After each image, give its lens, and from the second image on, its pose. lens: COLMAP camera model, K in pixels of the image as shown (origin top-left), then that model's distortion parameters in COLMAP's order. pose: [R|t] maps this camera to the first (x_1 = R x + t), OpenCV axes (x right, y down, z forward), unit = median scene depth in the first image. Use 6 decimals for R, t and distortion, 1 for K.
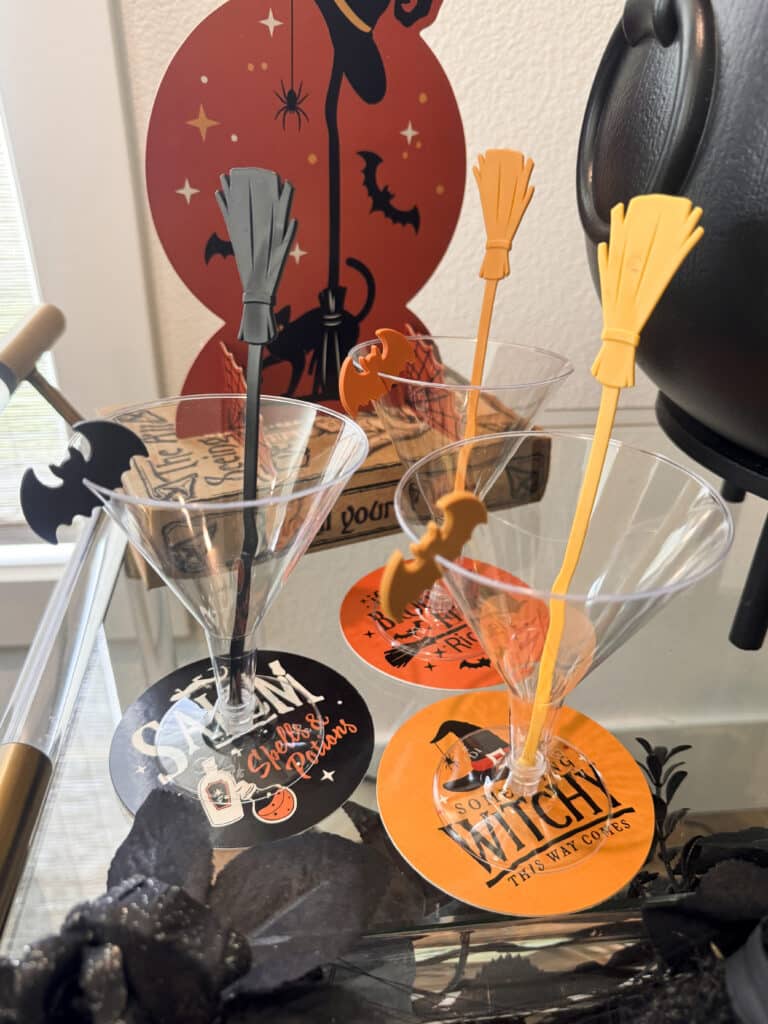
lens RADIAL K [[704.2, 0, 384.0], [0, 704.2, 512.0], [0, 0, 1]] dist [0.006500, 0.001266]
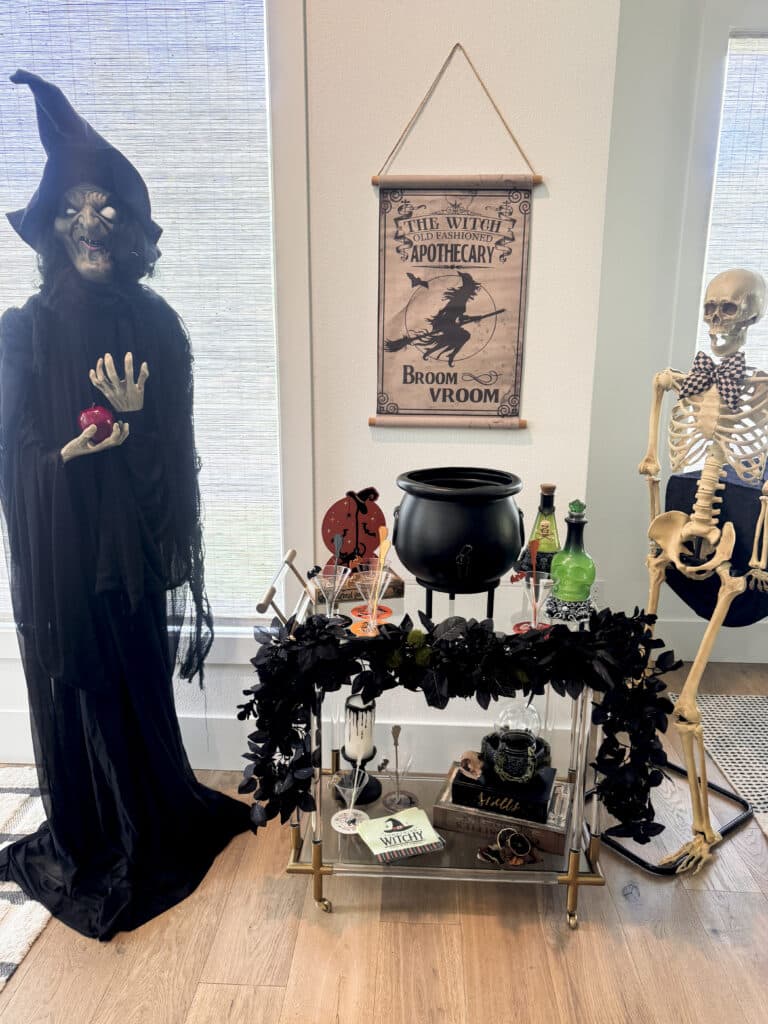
lens RADIAL K [[704.2, 0, 384.0], [0, 704.2, 512.0], [0, 0, 1]] dist [0.006500, 0.001266]
pose [[0.989905, 0.011403, -0.141274, 0.846880], [-0.057967, 0.942152, -0.330135, 1.089859], [0.129337, 0.334991, 0.933302, -3.775709]]
